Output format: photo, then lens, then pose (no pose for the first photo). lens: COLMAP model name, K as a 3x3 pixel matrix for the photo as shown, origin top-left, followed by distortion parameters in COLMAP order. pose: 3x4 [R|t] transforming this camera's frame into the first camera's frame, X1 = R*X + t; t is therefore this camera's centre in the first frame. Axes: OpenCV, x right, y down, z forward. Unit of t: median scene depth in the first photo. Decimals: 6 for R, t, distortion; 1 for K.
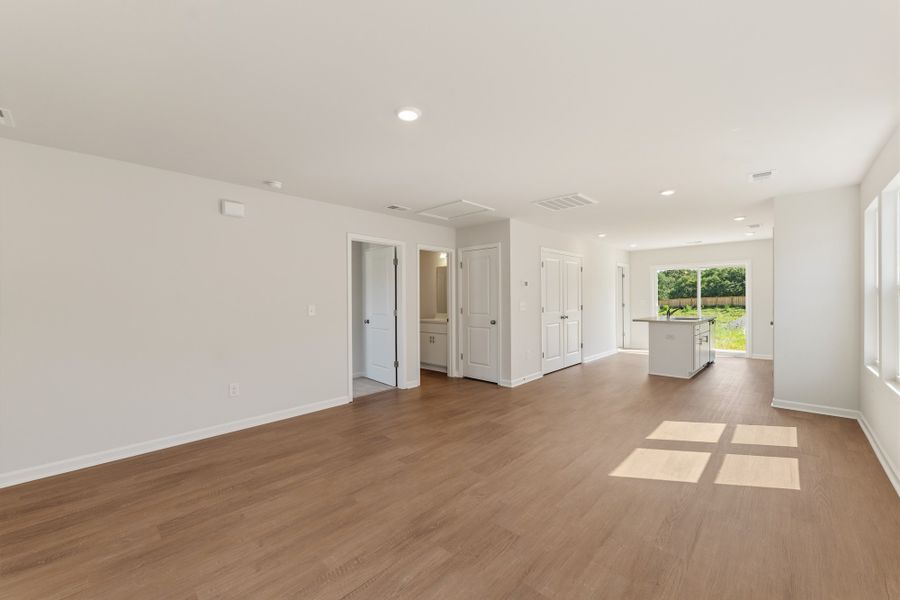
lens RADIAL K [[364.0, 0, 448.1], [0, 364.0, 298.9], [0, 0, 1]] dist [-0.001307, -0.000512]
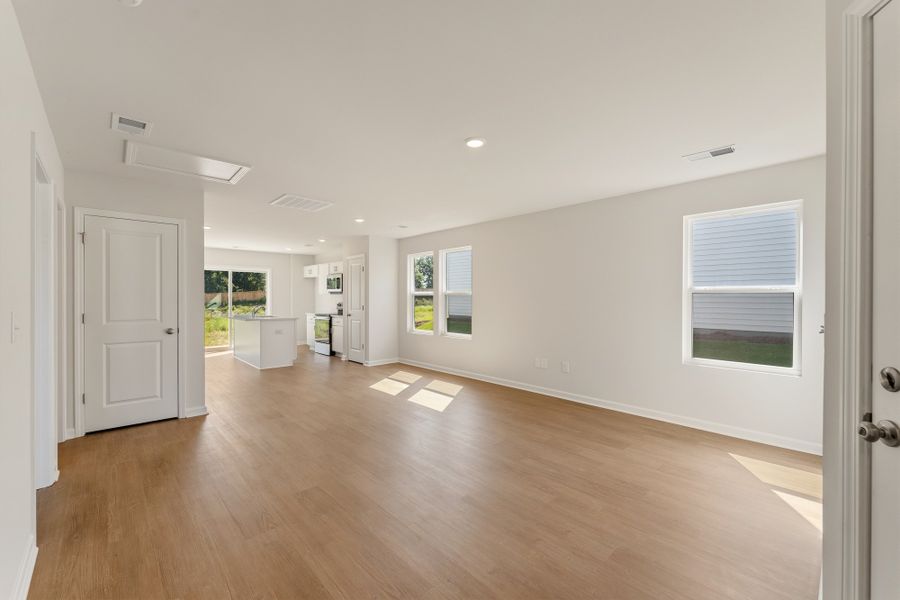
lens RADIAL K [[361.5, 0, 457.9], [0, 361.5, 299.5], [0, 0, 1]] dist [-0.017880, -0.000085]
pose [[0.044196, -0.000329, 0.999023, -0.937982], [-0.005588, 0.999984, 0.000577, -0.002353], [-0.999007, -0.005608, 0.044194, 0.722929]]
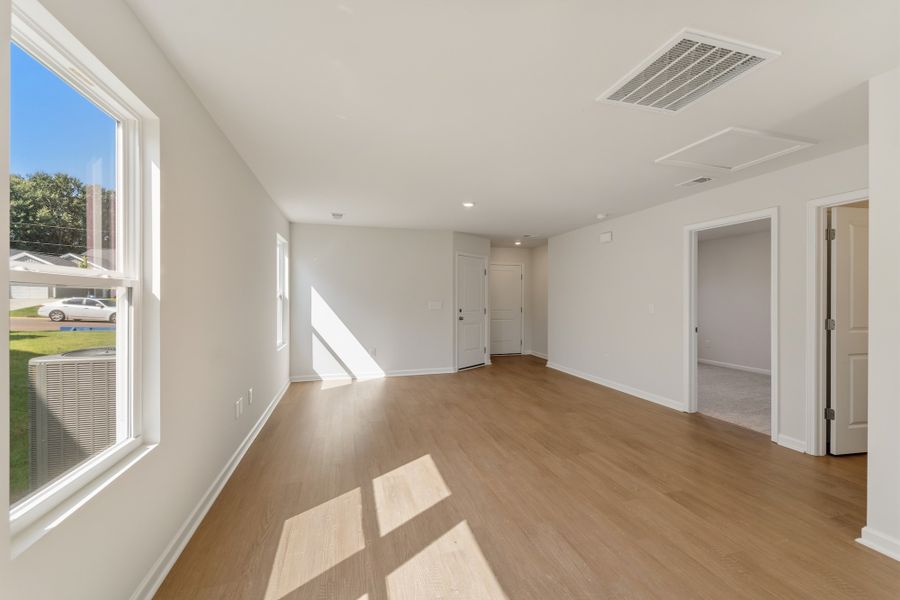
lens RADIAL K [[364.0, 0, 448.1], [0, 364.0, 298.9], [0, 0, 1]] dist [-0.001307, -0.000512]
pose [[-0.516445, 0.008461, -0.856279, 1.168005], [0.003407, 0.999964, 0.007826, -0.011356], [0.856314, 0.001125, -0.516455, 1.381042]]
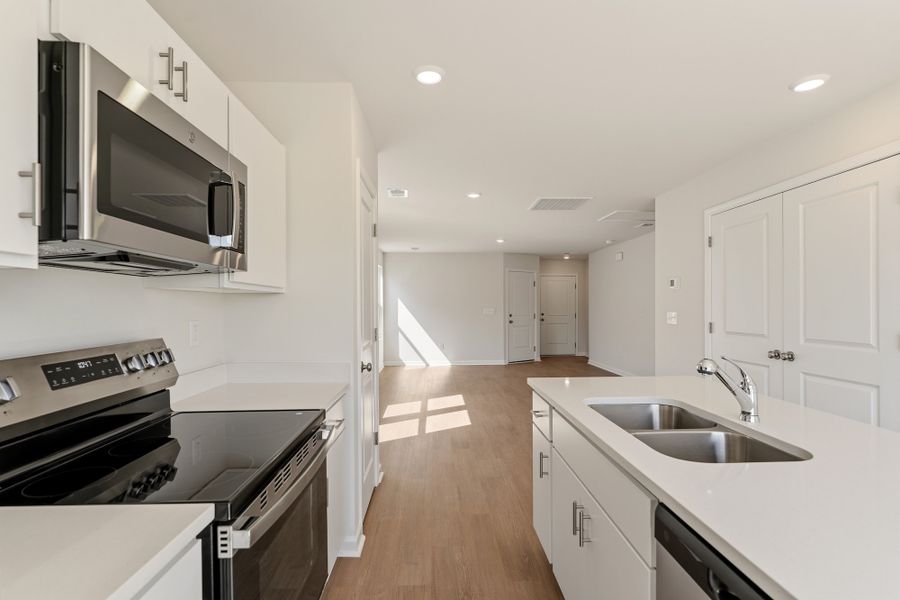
lens RADIAL K [[437.0, 0, 450.0], [0, 437.0, 300.0], [0, 0, 1]] dist [0.000147, -0.000099]
pose [[-0.705680, 0.001085, -0.708530, 1.853000], [0.010249, 0.999910, -0.008677, -0.016343], [0.708456, -0.013385, -0.705628, 2.248032]]
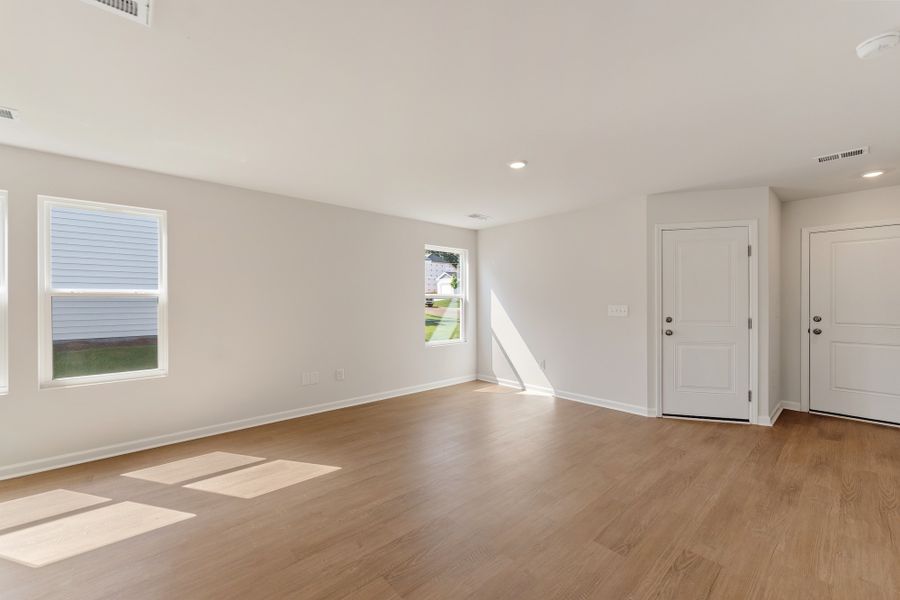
lens RADIAL K [[364.0, 0, 448.1], [0, 364.0, 298.9], [0, 0, 1]] dist [-0.001307, -0.000512]
pose [[-0.995197, 0.012108, 0.097139, 0.016840], [0.011381, 0.999903, -0.008038, -0.000256], [-0.097227, -0.006893, -0.995238, 1.710340]]
